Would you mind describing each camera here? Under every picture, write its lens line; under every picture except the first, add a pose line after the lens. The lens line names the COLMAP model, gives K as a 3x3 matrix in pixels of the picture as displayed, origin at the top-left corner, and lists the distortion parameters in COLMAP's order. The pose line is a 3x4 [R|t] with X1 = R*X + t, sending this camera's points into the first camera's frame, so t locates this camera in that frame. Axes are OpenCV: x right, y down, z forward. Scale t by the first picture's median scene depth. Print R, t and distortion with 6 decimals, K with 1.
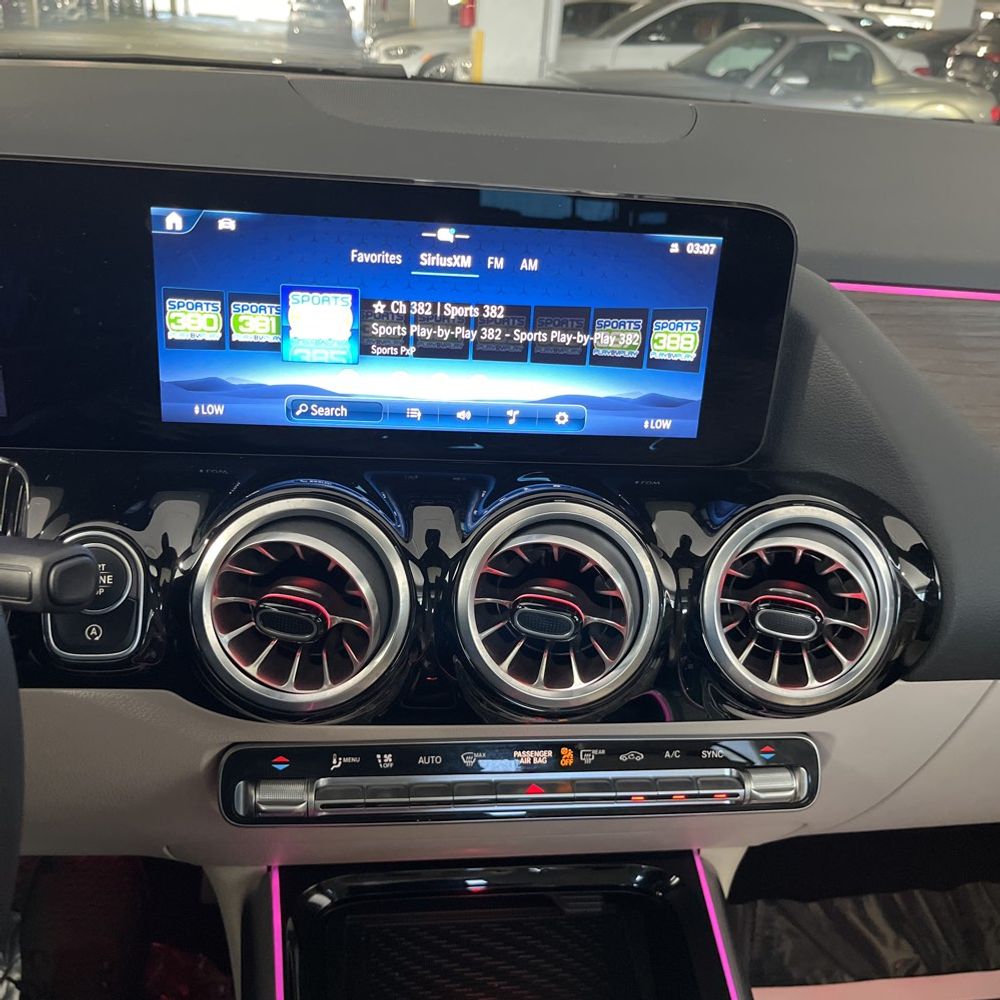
lens RADIAL K [[1055.8, 0, 494.2], [0, 1055.8, 496.0], [0, 0, 1]] dist [0.025895, 0.006526]
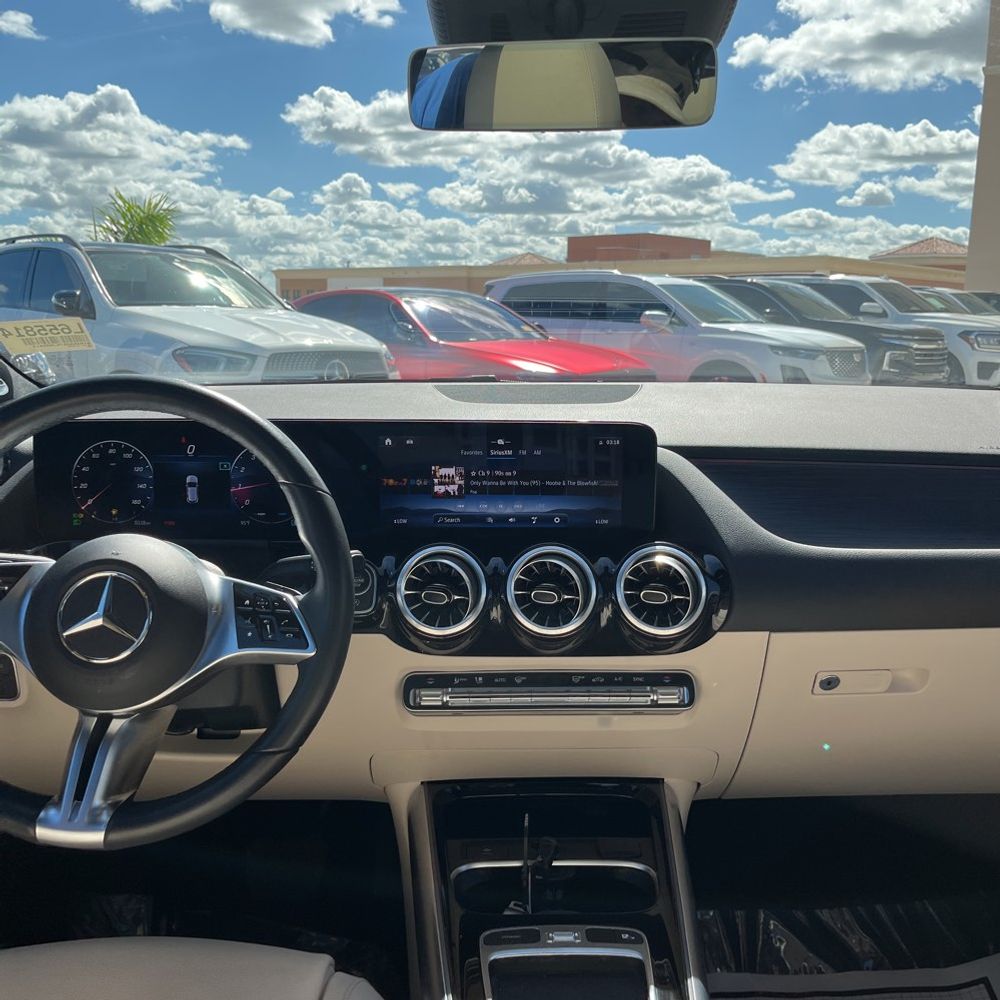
lens RADIAL K [[1021.7, 0, 500.0], [0, 1021.7, 500.0], [0, 0, 1]] dist [0.038378, -0.043813]
pose [[0.990283, -0.054077, -0.128123, 0.227827], [0.015147, 0.957760, -0.287169, 0.509169], [0.138240, 0.282438, 0.949272, -1.075311]]
